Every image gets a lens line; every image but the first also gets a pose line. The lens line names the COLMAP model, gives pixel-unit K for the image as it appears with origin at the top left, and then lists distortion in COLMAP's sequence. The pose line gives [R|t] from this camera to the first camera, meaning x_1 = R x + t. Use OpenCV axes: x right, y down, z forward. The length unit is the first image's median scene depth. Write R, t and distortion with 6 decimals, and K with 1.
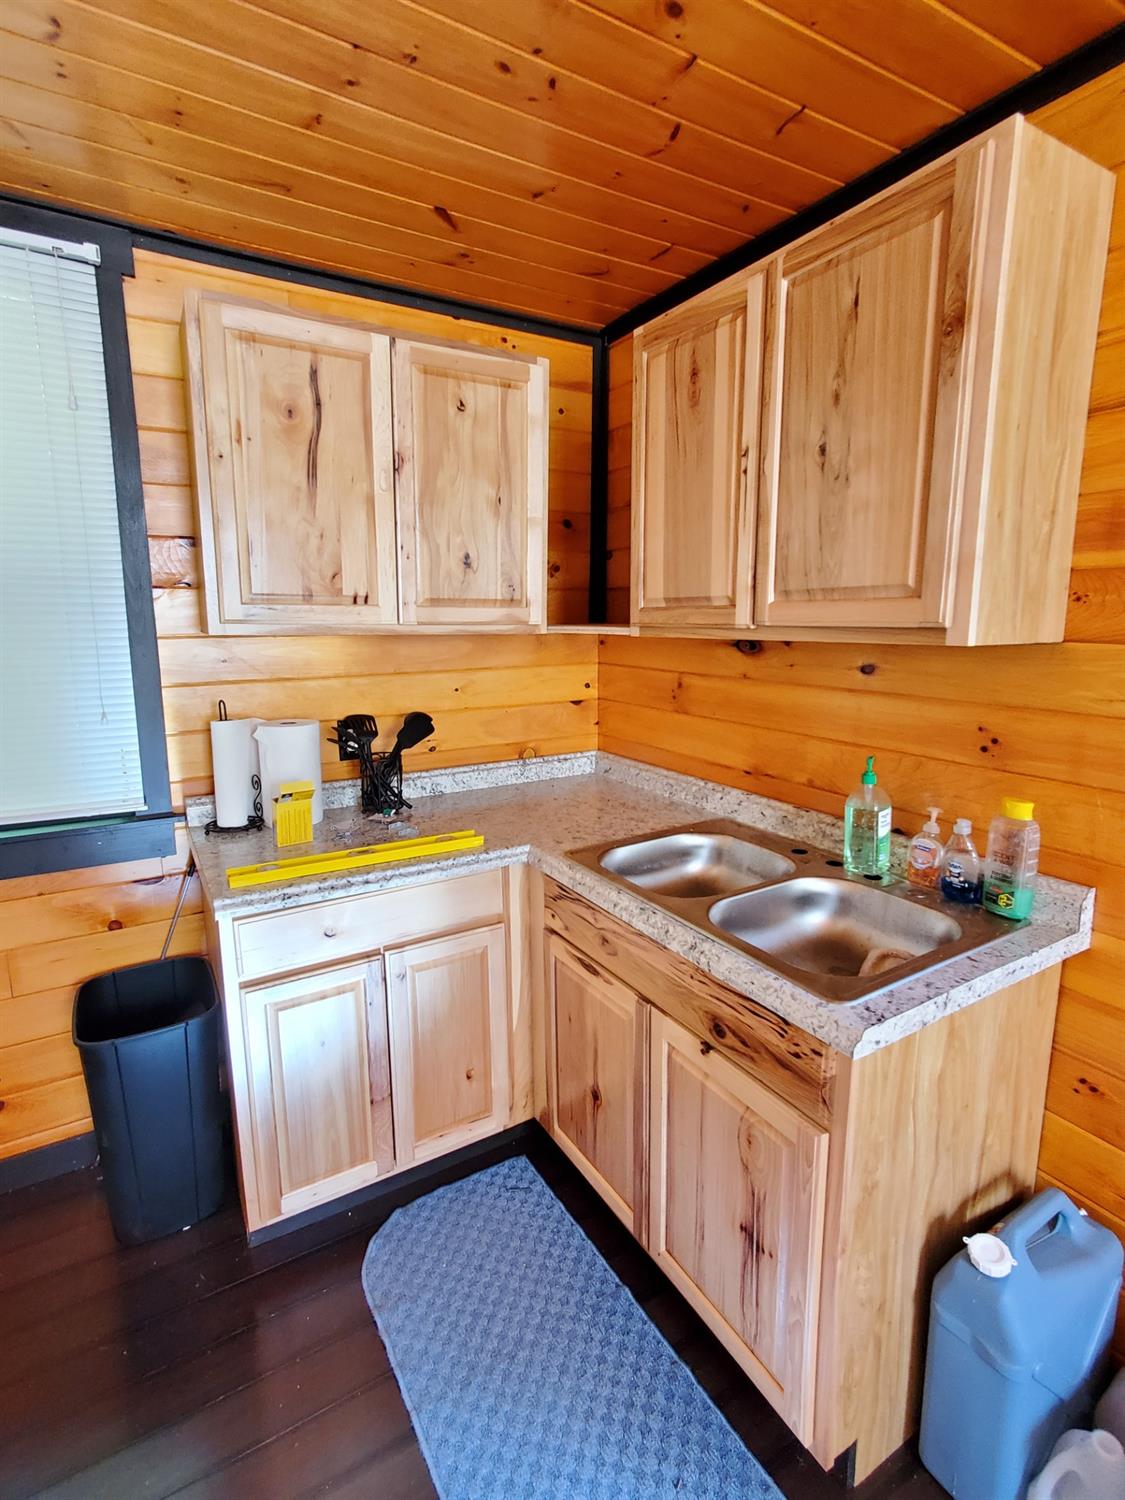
lens RADIAL K [[725.3, 0, 557.7], [0, 725.3, 739.8], [0, 0, 1]] dist [0.002477, 0.000076]
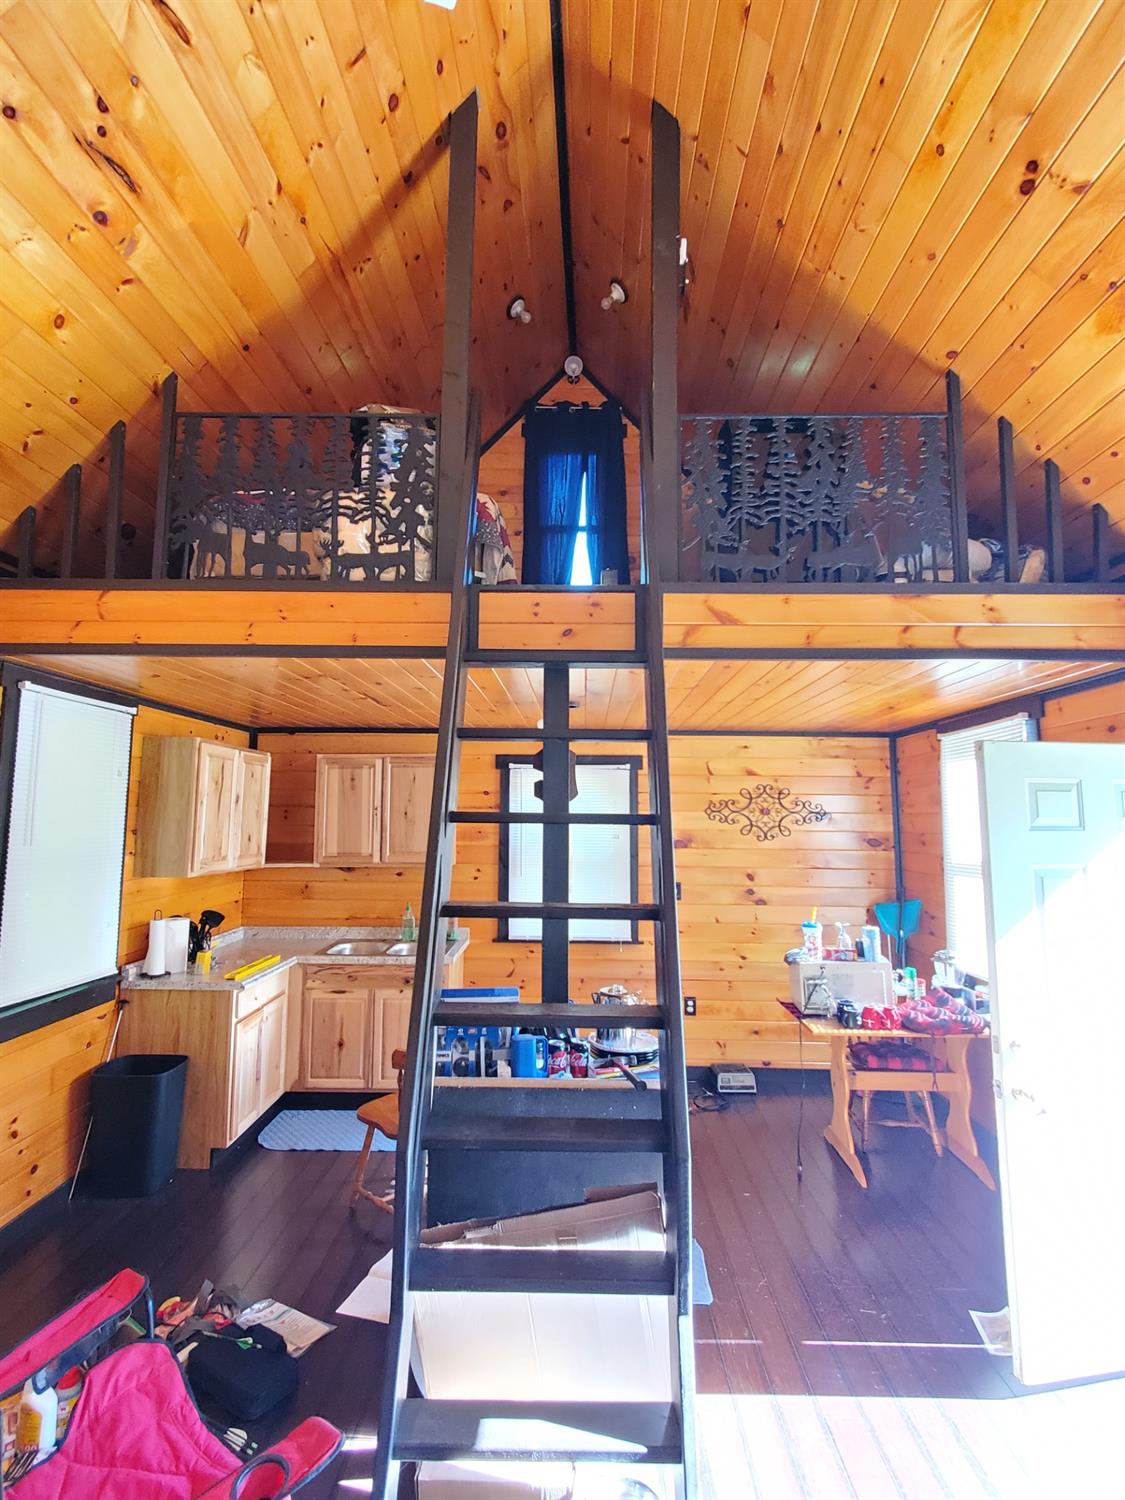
lens RADIAL K [[725.3, 0, 565.5], [0, 725.3, 744.4], [0, 0, 1]] dist [0.002477, 0.000076]
pose [[0.517737, 0.088044, 0.850997, -1.747203], [0.139517, 0.972687, -0.185515, 0.032328], [-0.844087, 0.214777, 0.491312, -1.137062]]
